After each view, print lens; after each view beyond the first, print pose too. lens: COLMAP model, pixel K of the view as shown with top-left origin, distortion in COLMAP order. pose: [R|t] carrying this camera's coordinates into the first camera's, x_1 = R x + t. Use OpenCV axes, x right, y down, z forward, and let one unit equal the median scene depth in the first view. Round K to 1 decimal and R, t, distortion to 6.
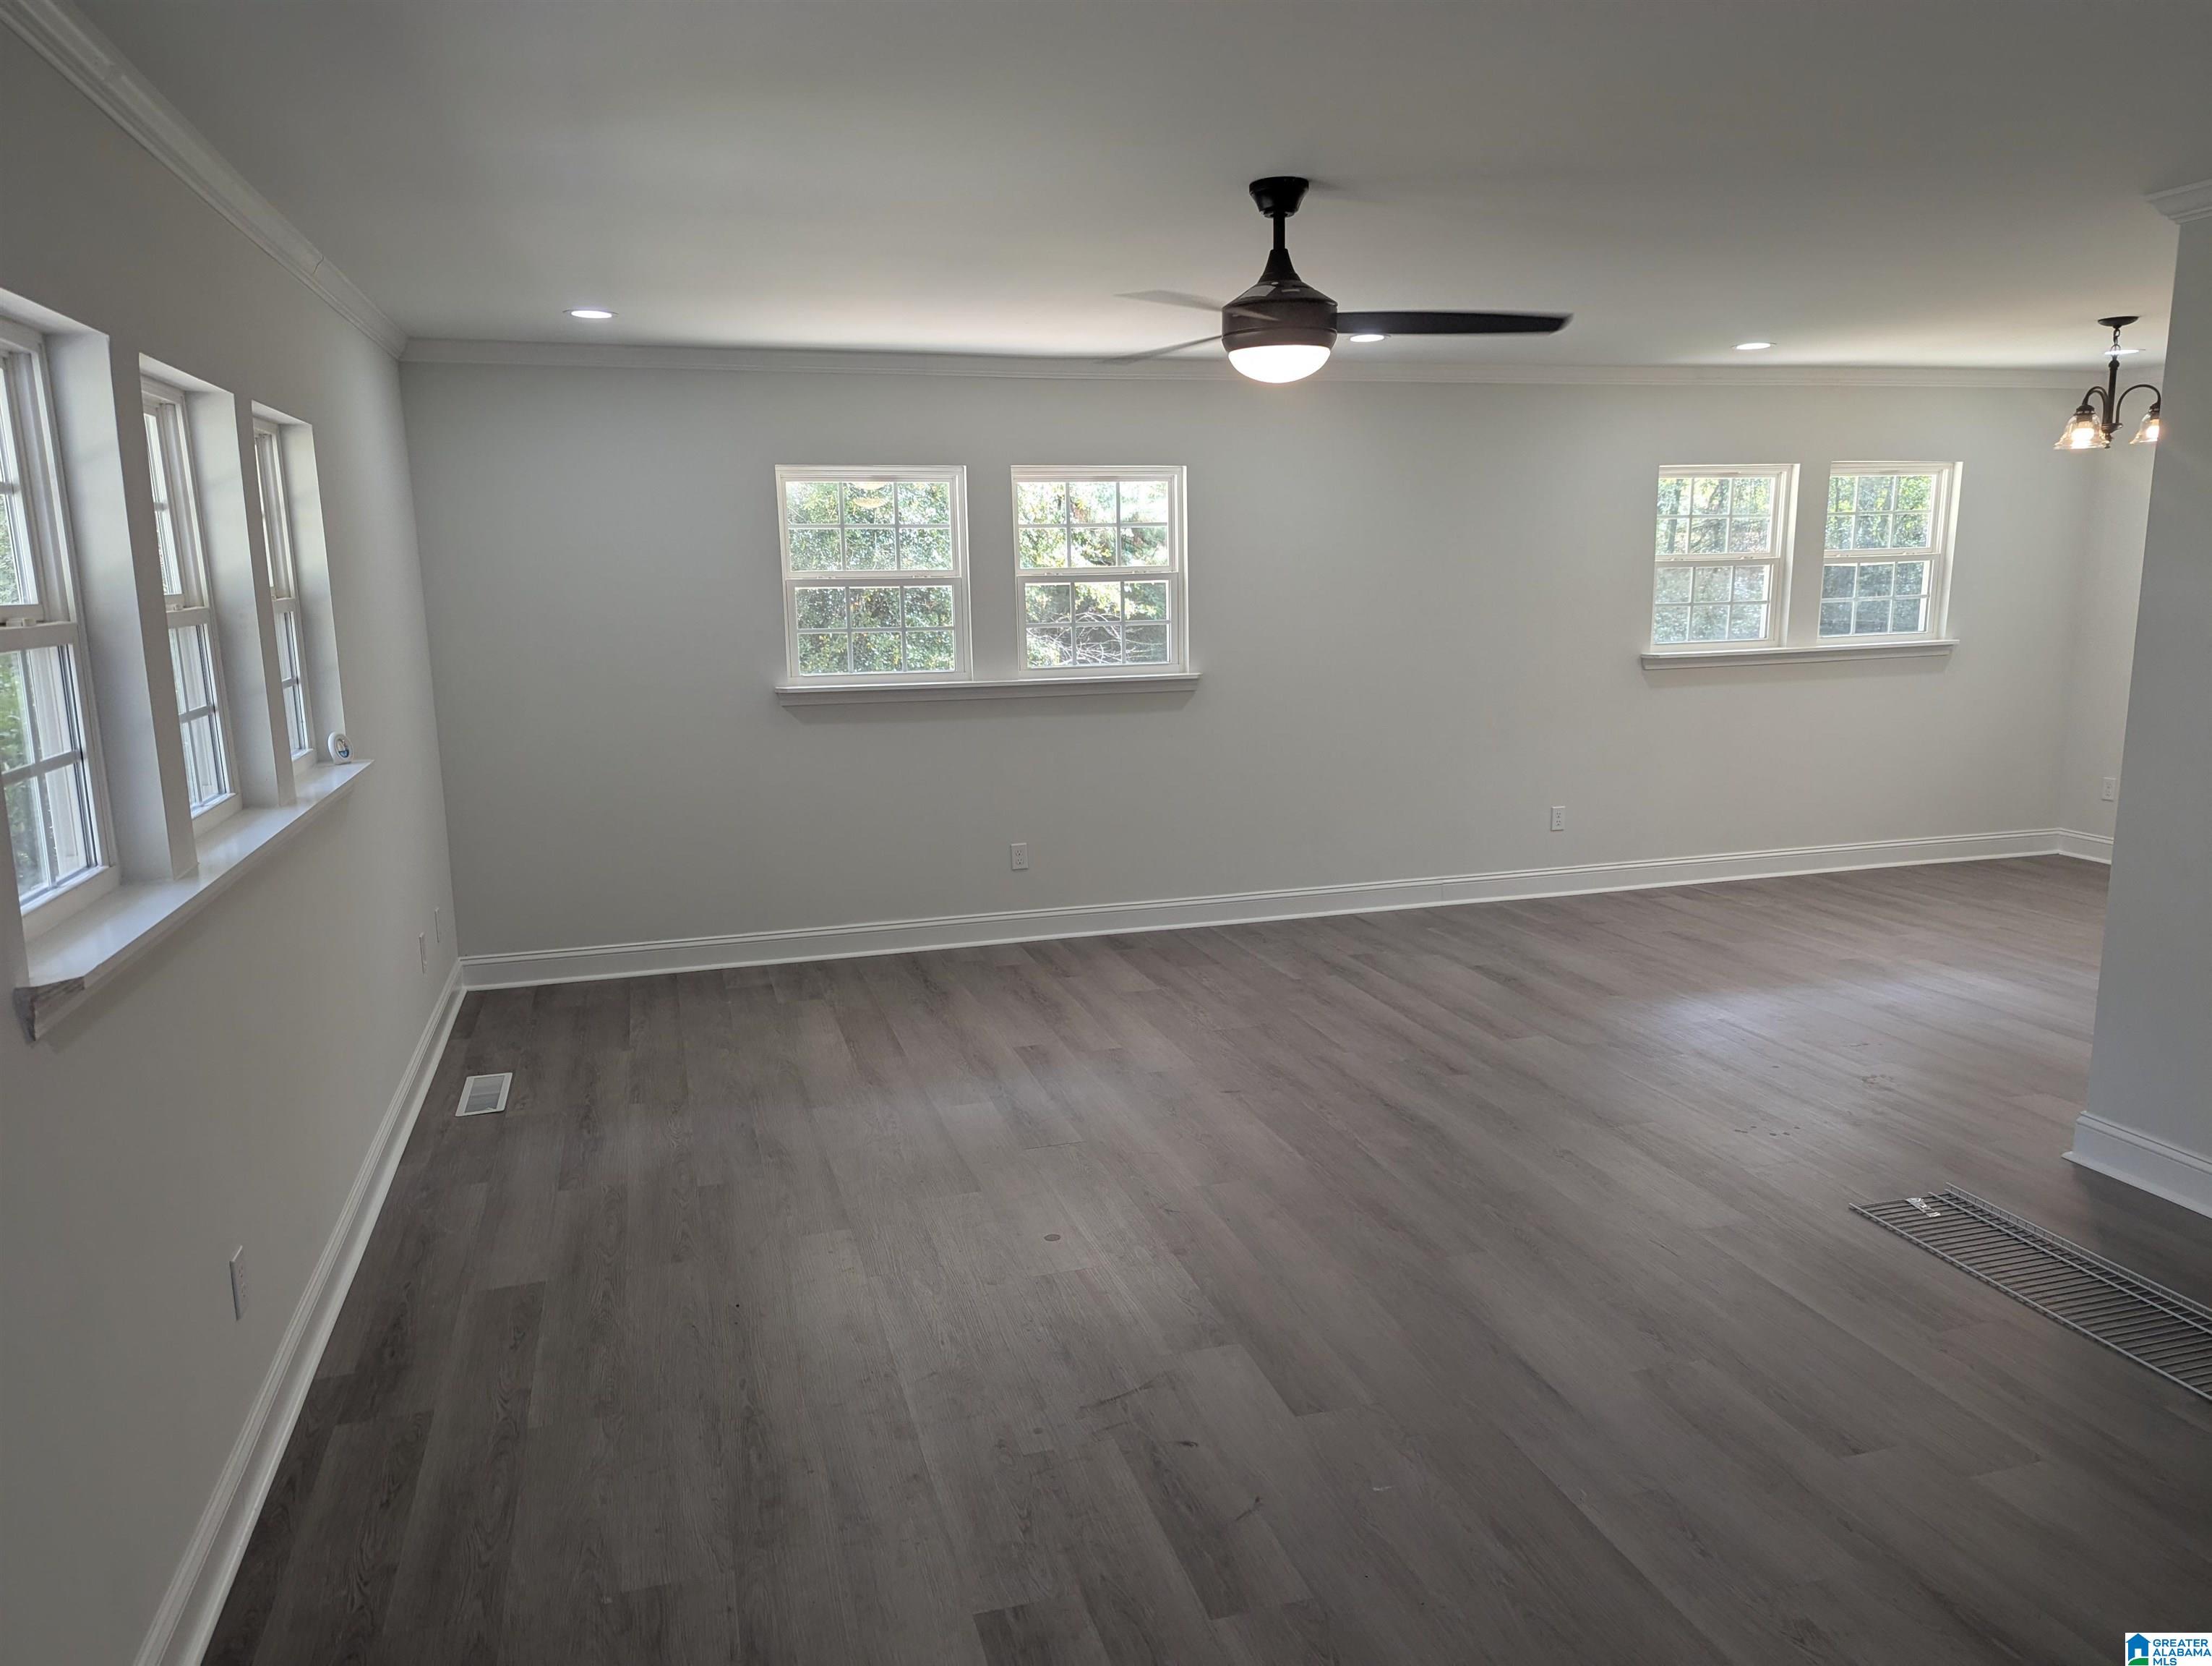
lens RADIAL K [[1552.4, 0, 1106.0], [0, 1552.4, 833.0], [0, 0, 1]] dist [0.003870, 0.003001]
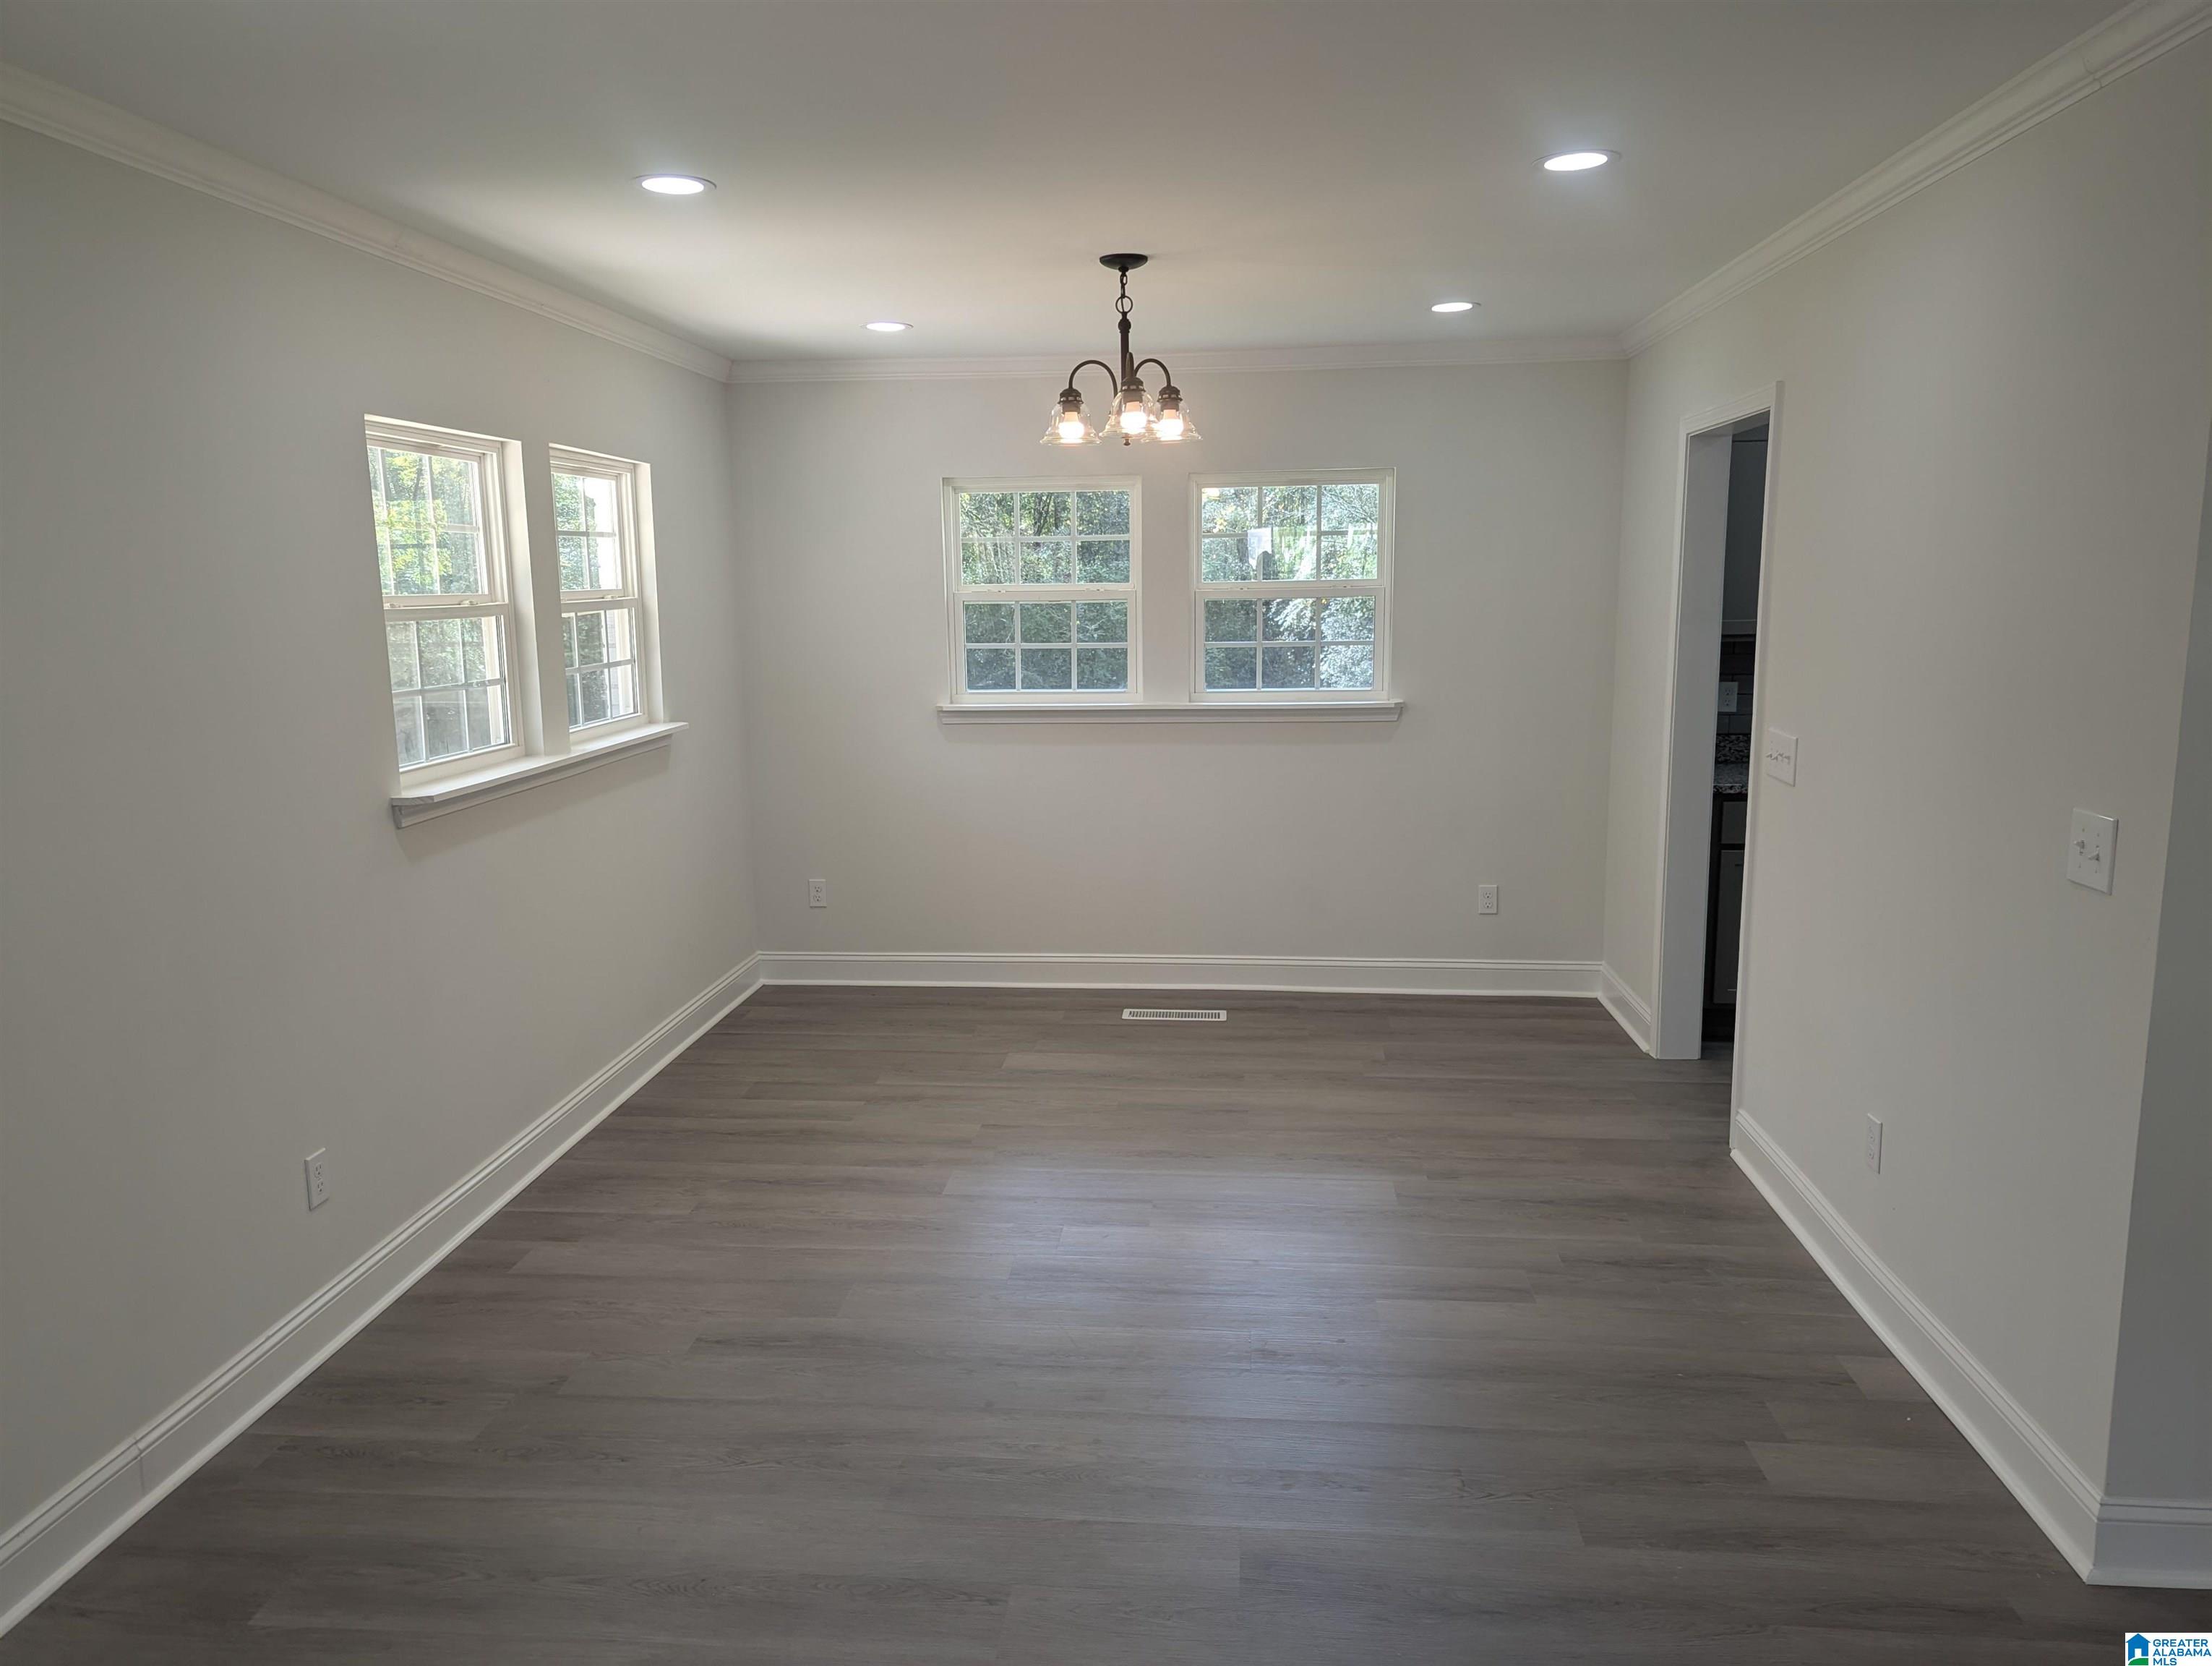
lens RADIAL K [[1552.4, 0, 1106.0], [0, 1552.4, 833.0], [0, 0, 1]] dist [0.003870, 0.003001]
pose [[0.371821, -0.137698, 0.918035, -0.023487], [0.170607, 0.982229, 0.078227, -0.104745], [-0.912492, 0.127537, 0.388706, 0.608253]]
